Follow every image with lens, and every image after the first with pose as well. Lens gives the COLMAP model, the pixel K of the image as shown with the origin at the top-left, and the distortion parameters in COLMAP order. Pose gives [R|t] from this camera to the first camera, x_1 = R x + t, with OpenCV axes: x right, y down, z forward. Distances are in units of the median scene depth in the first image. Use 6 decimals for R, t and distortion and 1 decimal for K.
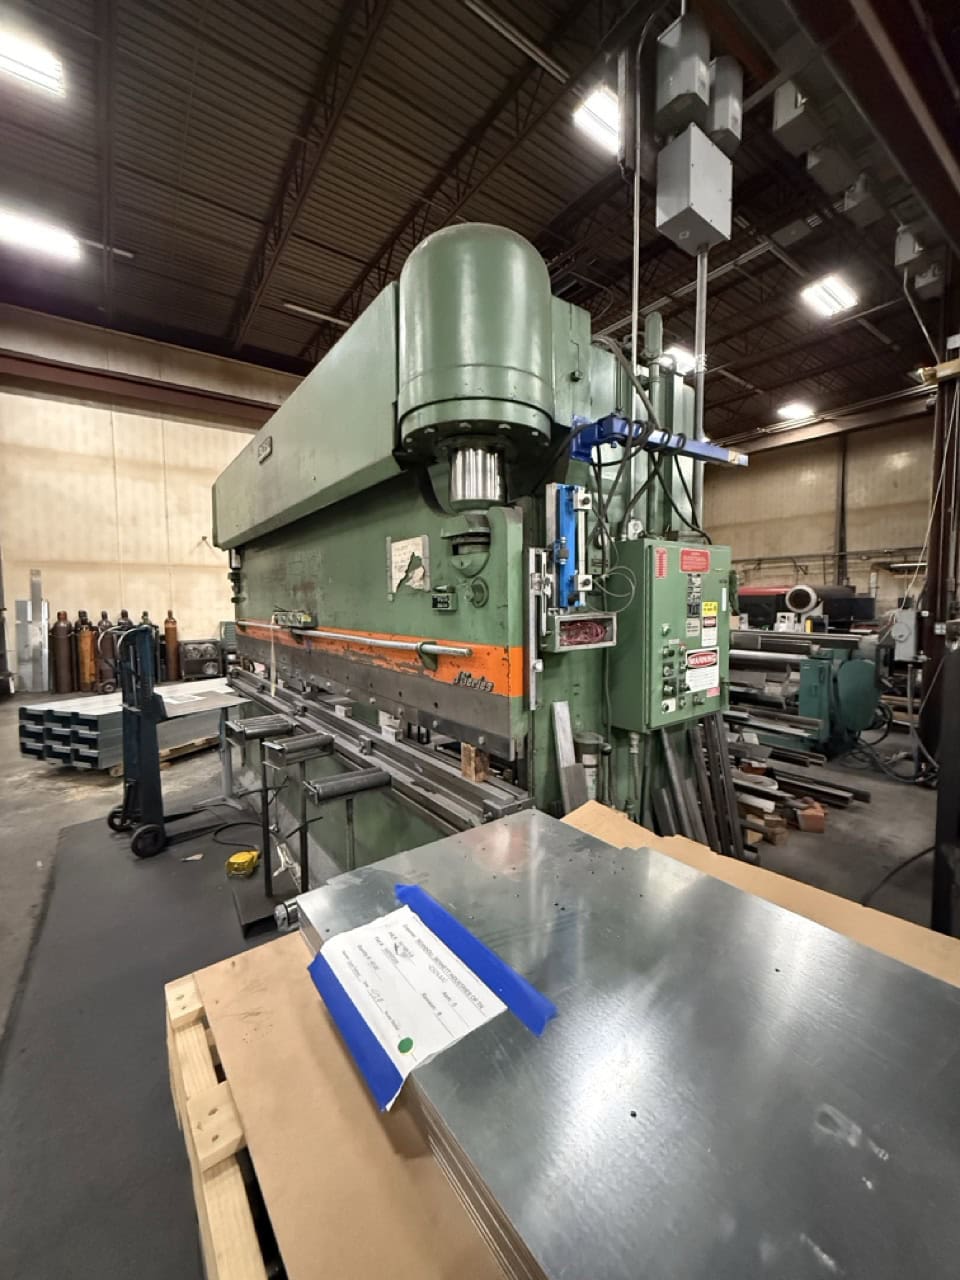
lens RADIAL K [[513.0, 0, 480.0], [0, 513.0, 635.3], [0, 0, 1]] dist [-0.001518, -0.000314]
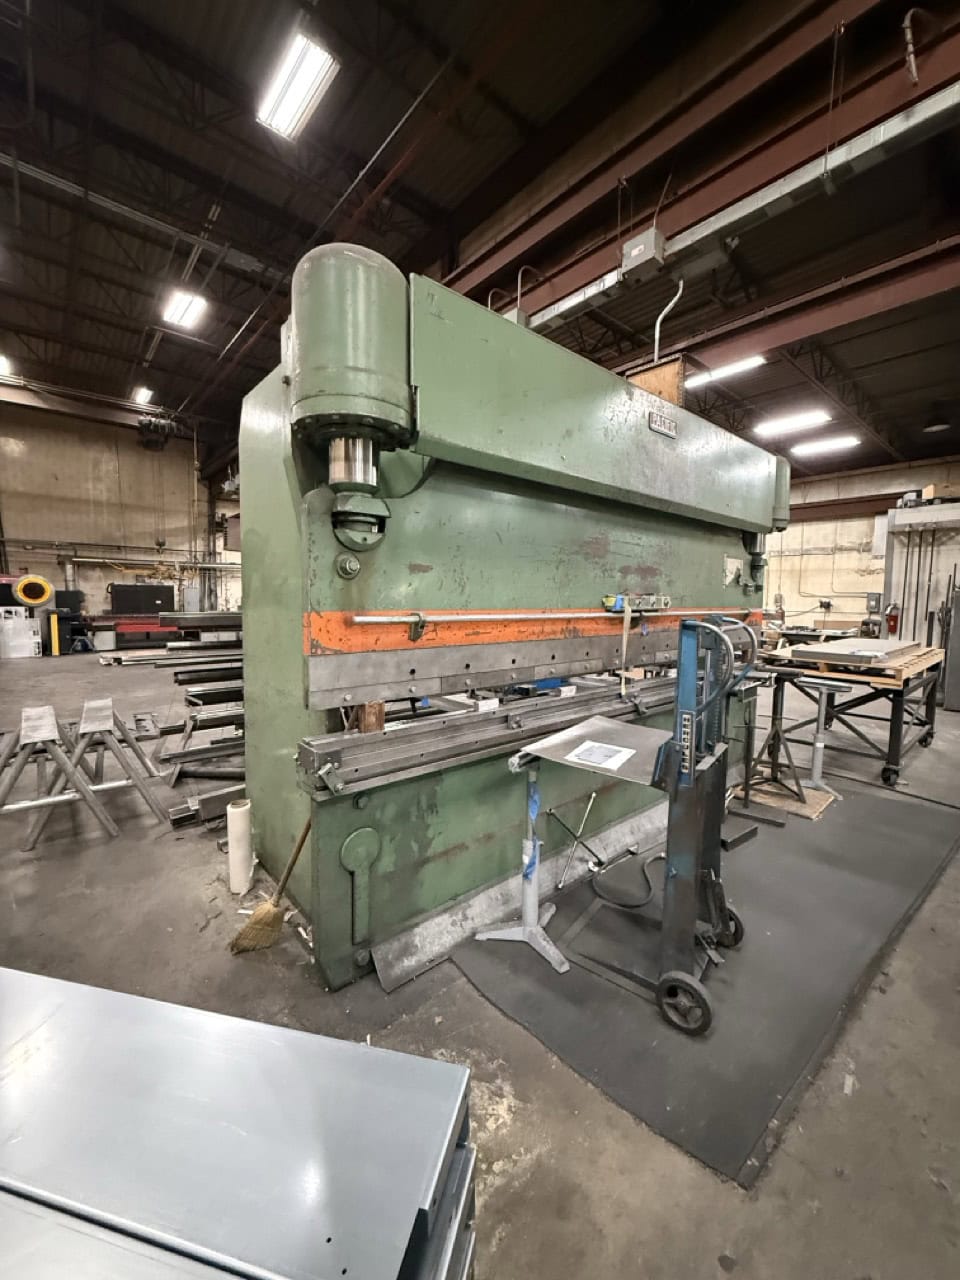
lens RADIAL K [[513.0, 0, 480.7], [0, 513.0, 639.3], [0, 0, 1]] dist [-0.001518, -0.000314]
pose [[-0.091064, -0.072747, 0.993184, -1.790806], [0.057017, 0.995311, 0.078131, -0.077173], [-0.994211, 0.063743, -0.086489, 1.897219]]
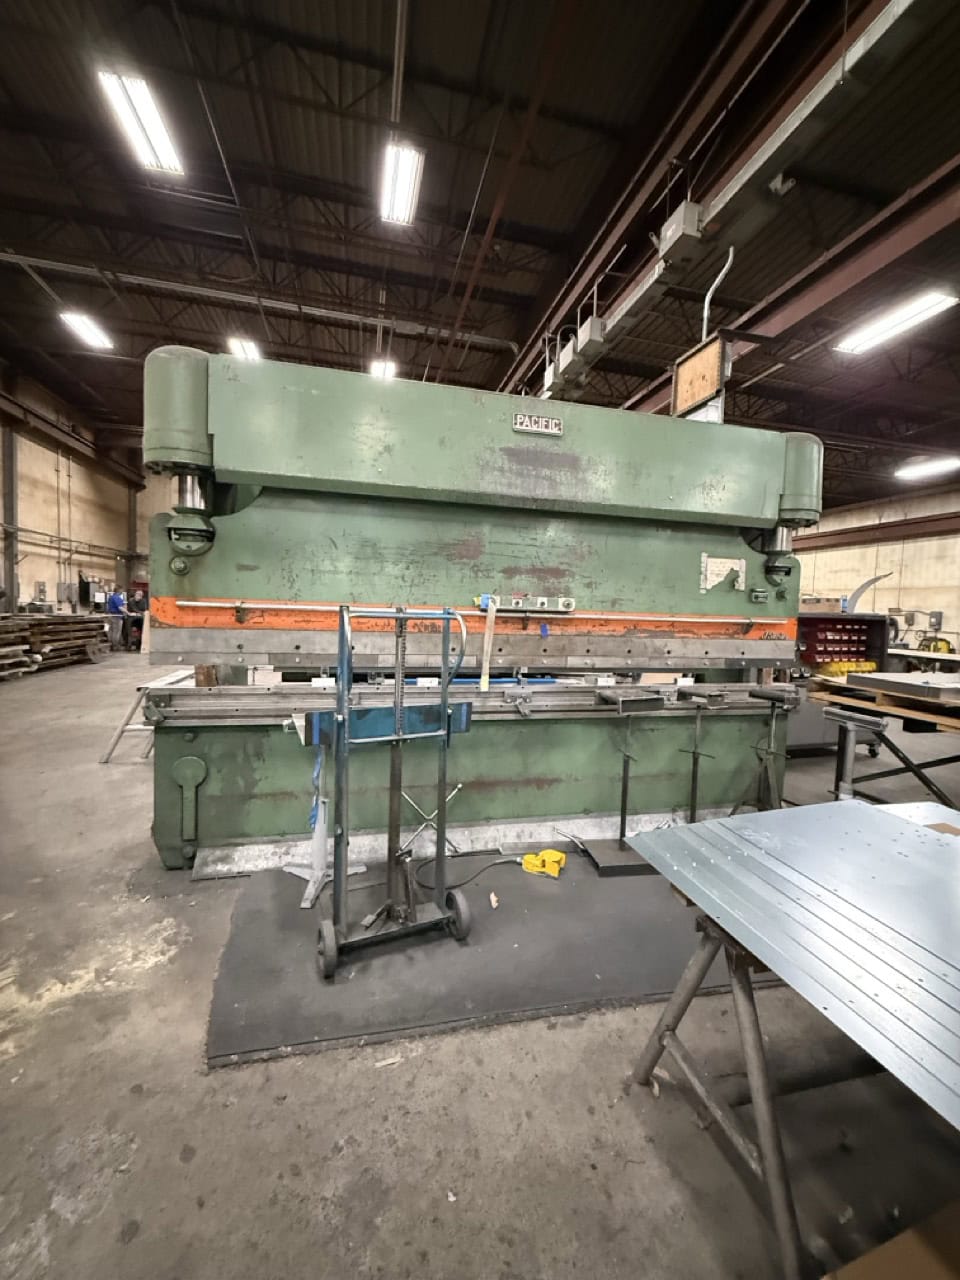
lens RADIAL K [[513.0, 0, 480.3], [0, 513.0, 640.4], [0, 0, 1]] dist [-0.001518, -0.000314]
pose [[0.376474, -0.035333, 0.925753, -1.774617], [0.026508, 0.999274, 0.027359, 0.012220], [-0.926048, 0.014240, 0.377138, 0.979141]]
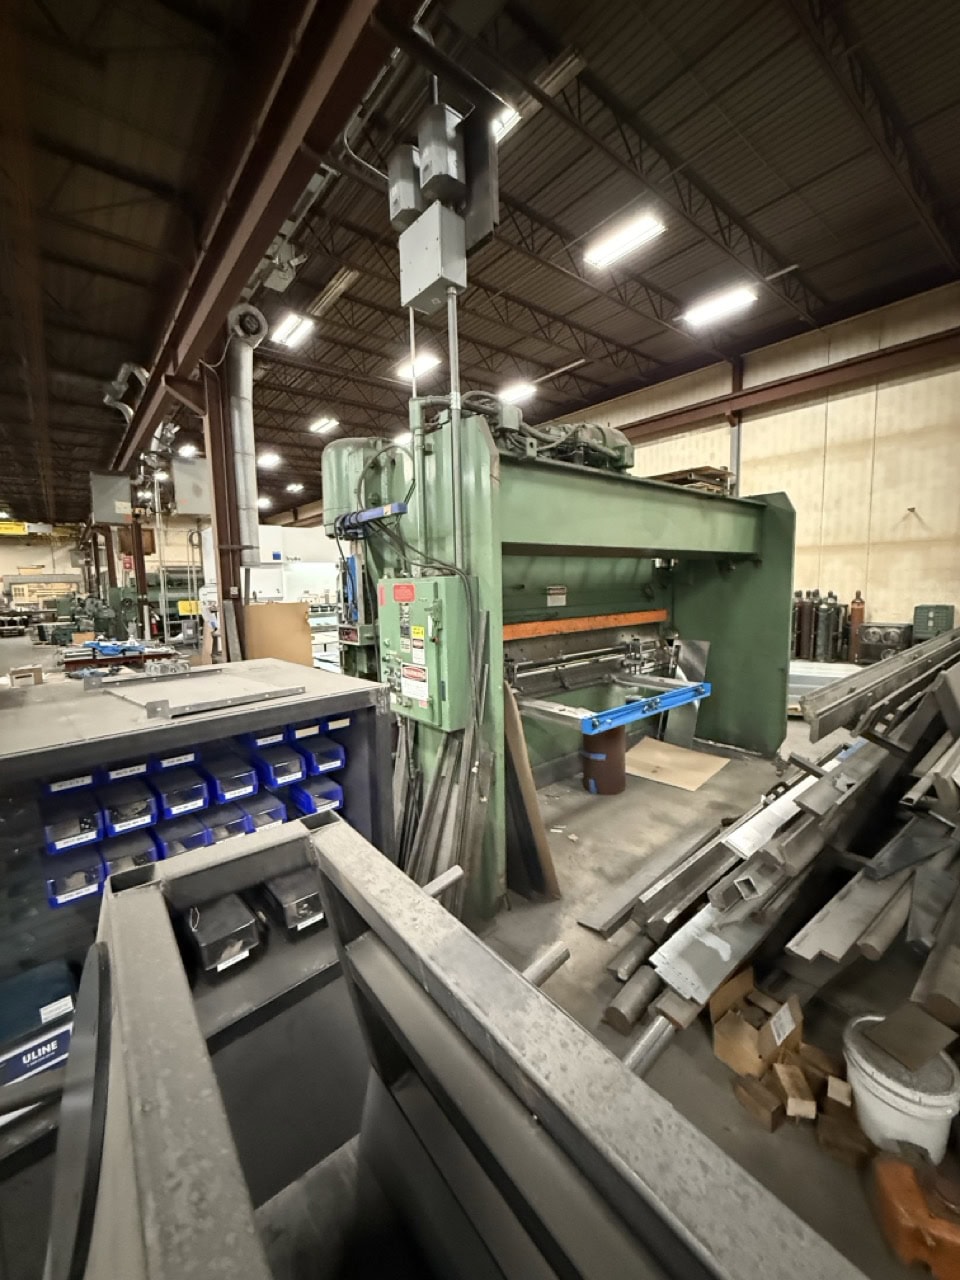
lens RADIAL K [[513.0, 0, 483.9], [0, 513.0, 636.3], [0, 0, 1]] dist [-0.001518, -0.000314]
pose [[0.080209, 0.114787, -0.990147, 1.464434], [-0.049844, 0.992566, 0.111029, -0.162869], [0.995531, 0.040447, 0.085334, 0.945921]]
